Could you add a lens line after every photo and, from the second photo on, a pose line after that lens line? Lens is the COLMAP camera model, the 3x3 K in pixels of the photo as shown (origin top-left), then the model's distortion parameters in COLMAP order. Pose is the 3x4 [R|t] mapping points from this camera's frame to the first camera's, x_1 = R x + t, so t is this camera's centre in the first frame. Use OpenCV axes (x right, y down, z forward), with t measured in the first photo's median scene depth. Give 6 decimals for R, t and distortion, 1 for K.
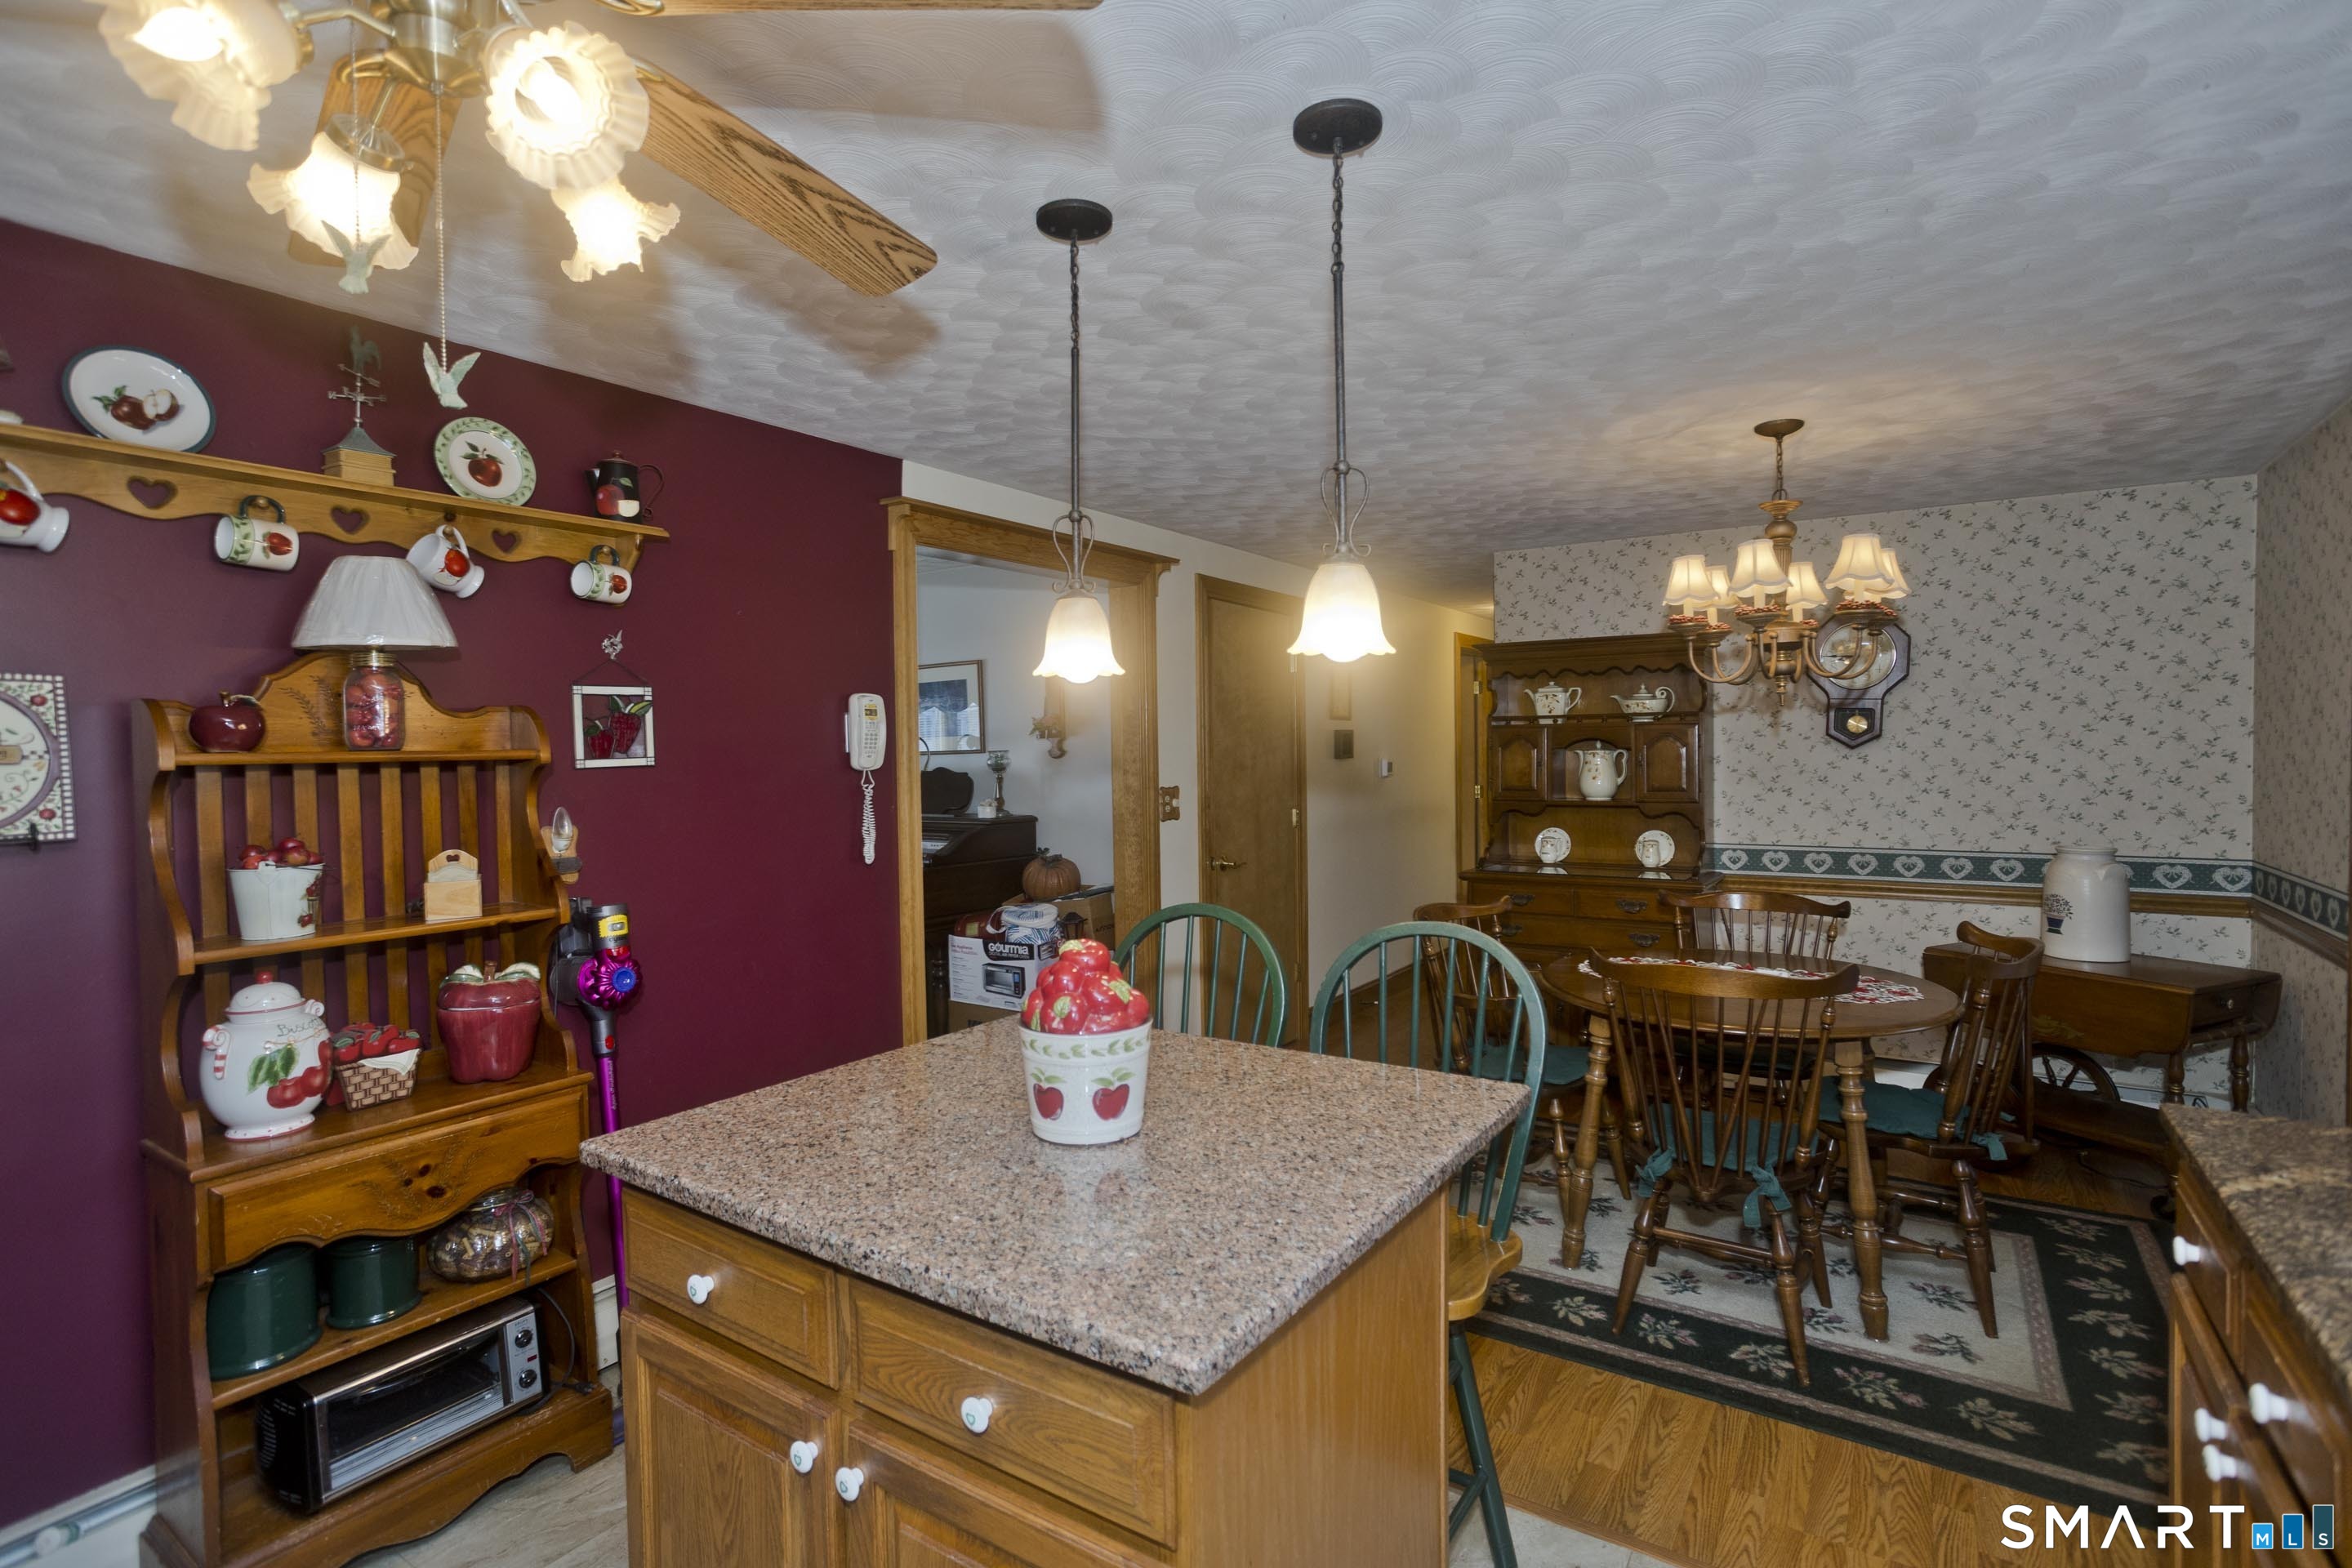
lens RADIAL K [[1117.6, 0, 1183.5], [0, 1117.6, 775.5], [0, 0, 1]] dist [-0.048198, 0.020804]
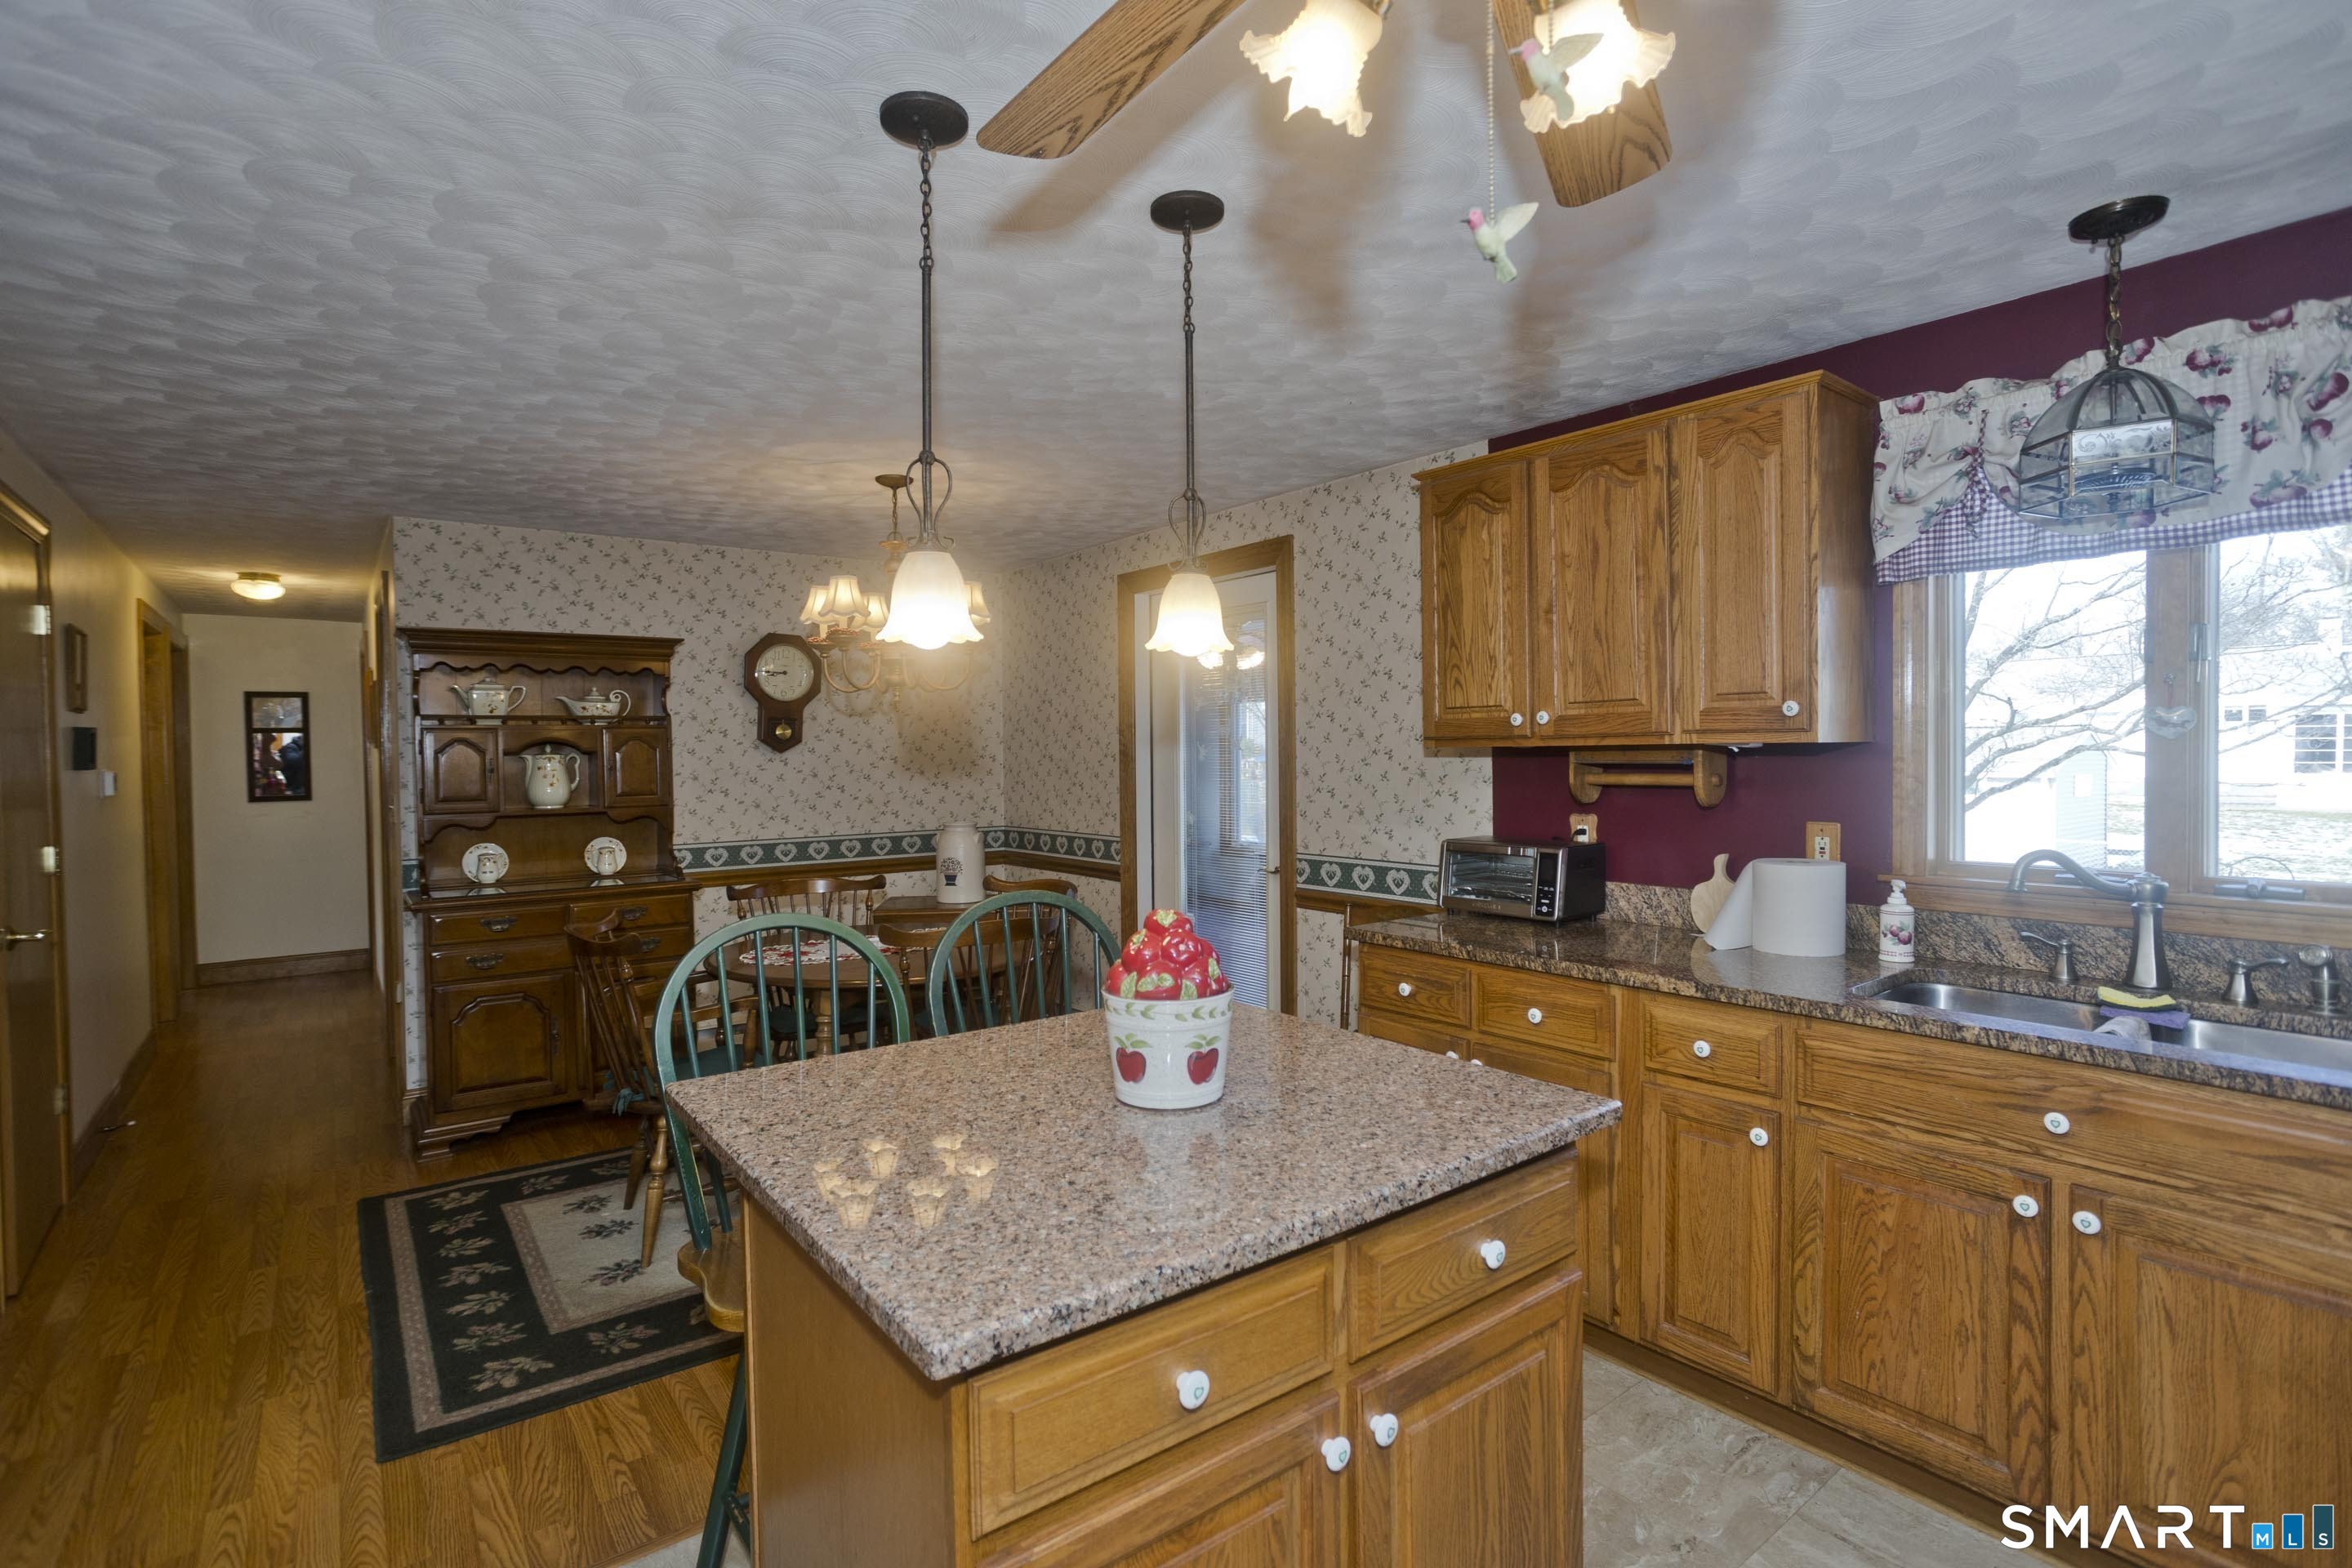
lens RADIAL K [[1117.6, 0, 1183.5], [0, 1117.6, 775.5], [0, 0, 1]] dist [-0.048198, 0.020804]
pose [[0.331001, -0.014047, 0.943526, -0.565105], [0.028754, 0.999575, 0.004794, 0.009523], [-0.943192, 0.025544, 0.331264, 0.346730]]
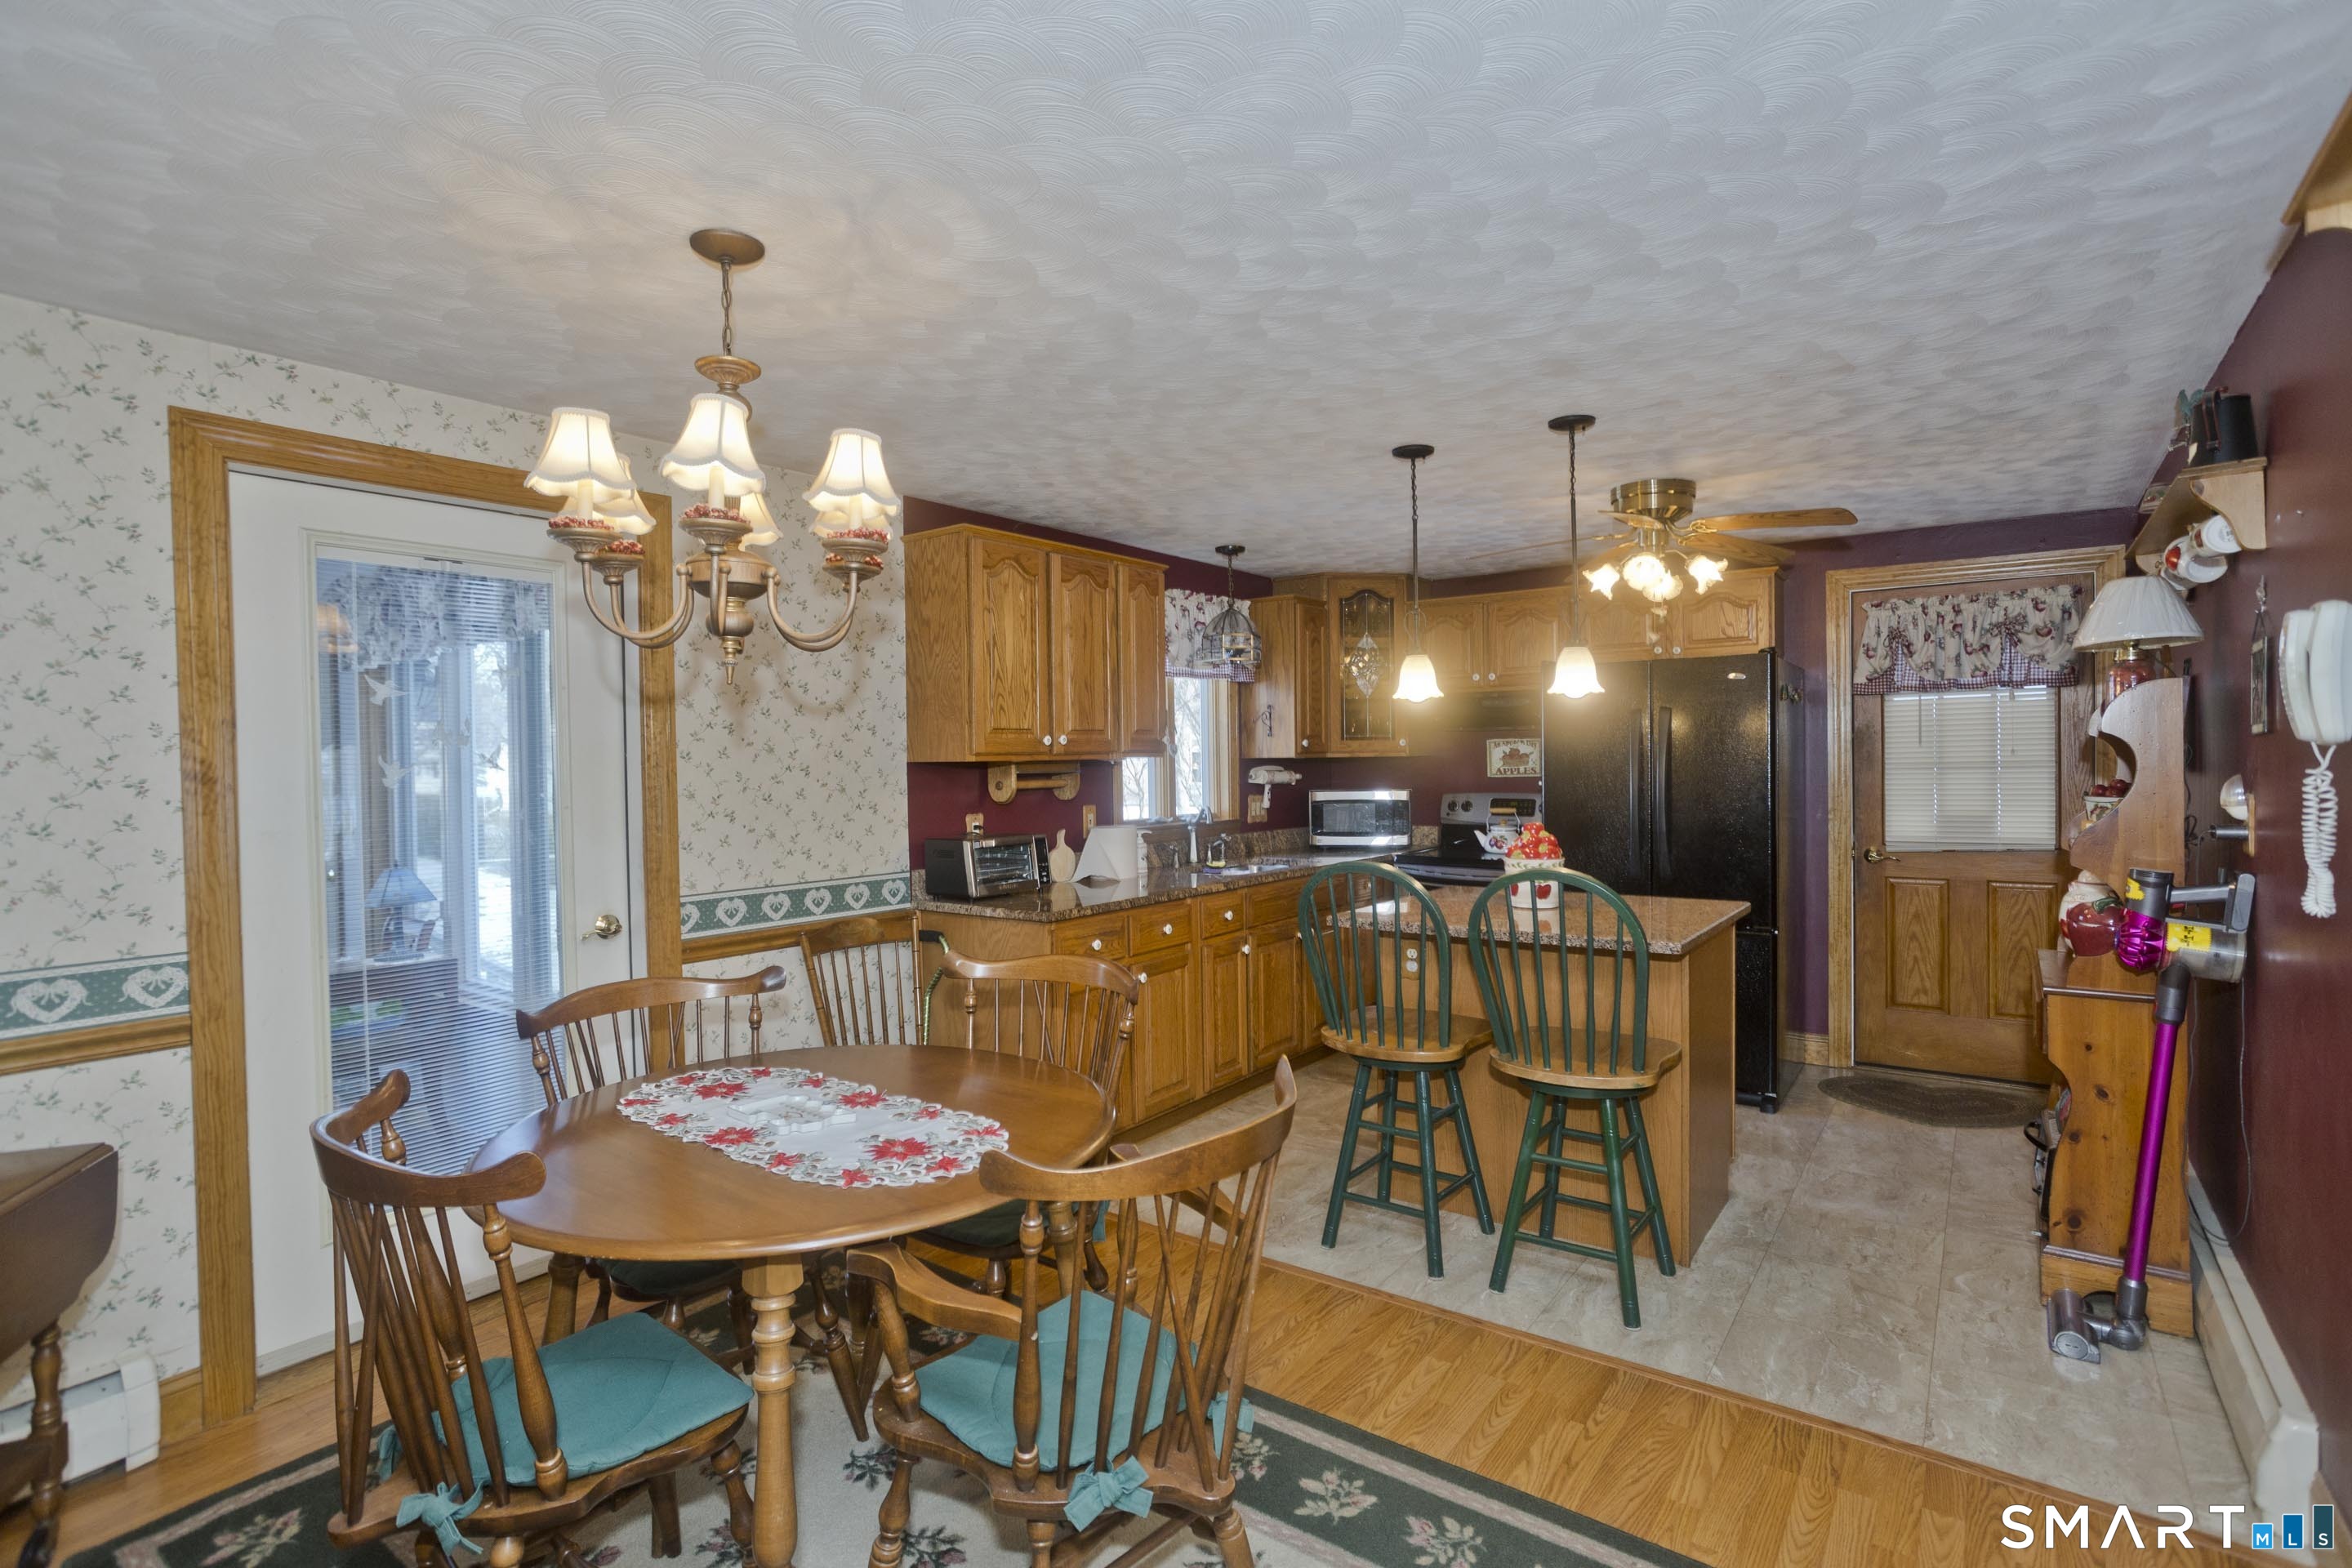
lens RADIAL K [[1131.3, 0, 1174.0], [0, 1131.3, 782.8], [0, 0, 1]] dist [-0.047840, 0.031923]
pose [[-0.998420, 0.032458, 0.045864, 0.367908], [0.034293, 0.998619, 0.039801, -0.029397], [-0.044509, 0.041311, -0.998154, 1.962294]]
